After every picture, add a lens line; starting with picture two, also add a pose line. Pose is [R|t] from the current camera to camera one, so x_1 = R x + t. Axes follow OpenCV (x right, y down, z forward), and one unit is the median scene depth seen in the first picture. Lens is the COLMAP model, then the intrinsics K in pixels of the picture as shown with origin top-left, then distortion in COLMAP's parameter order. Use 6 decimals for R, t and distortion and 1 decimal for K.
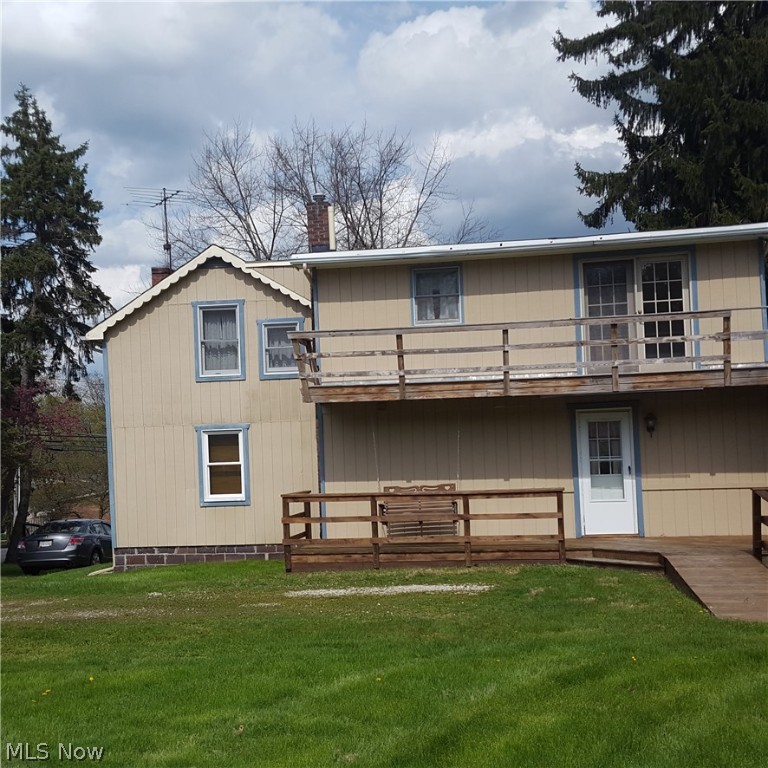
lens RADIAL K [[986.8, 0, 380.9], [0, 986.8, 385.8], [0, 0, 1]] dist [0.119632, 0.000000]
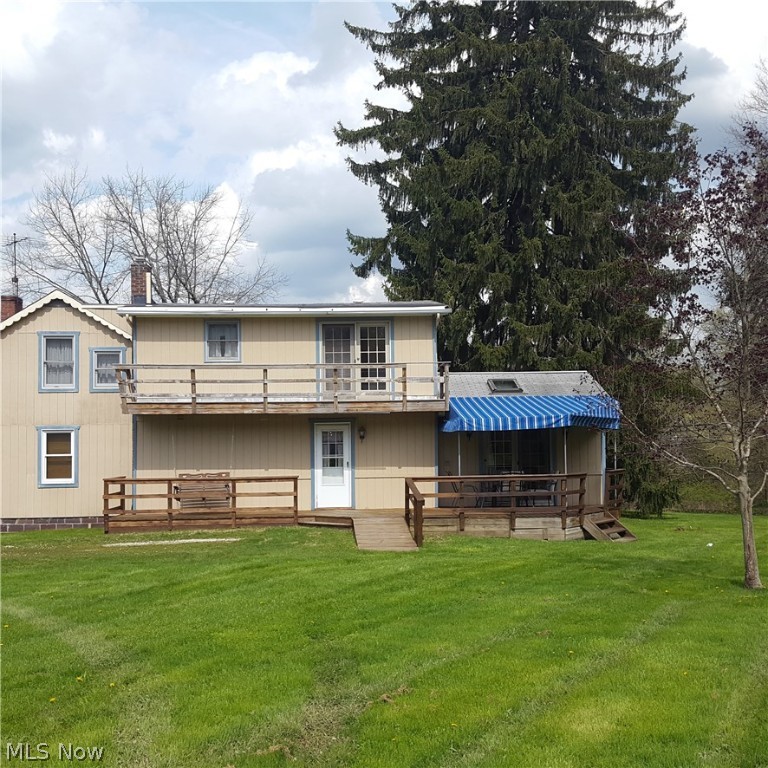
lens RADIAL K [[986.8, 0, 378.7], [0, 986.8, 363.2], [0, 0, 1]] dist [0.119632, 0.000000]
pose [[0.985538, 0.034220, 0.165963, 0.043877], [-0.032307, 0.999377, -0.014214, -0.046900], [-0.166346, 0.008646, 0.986030, -0.464689]]
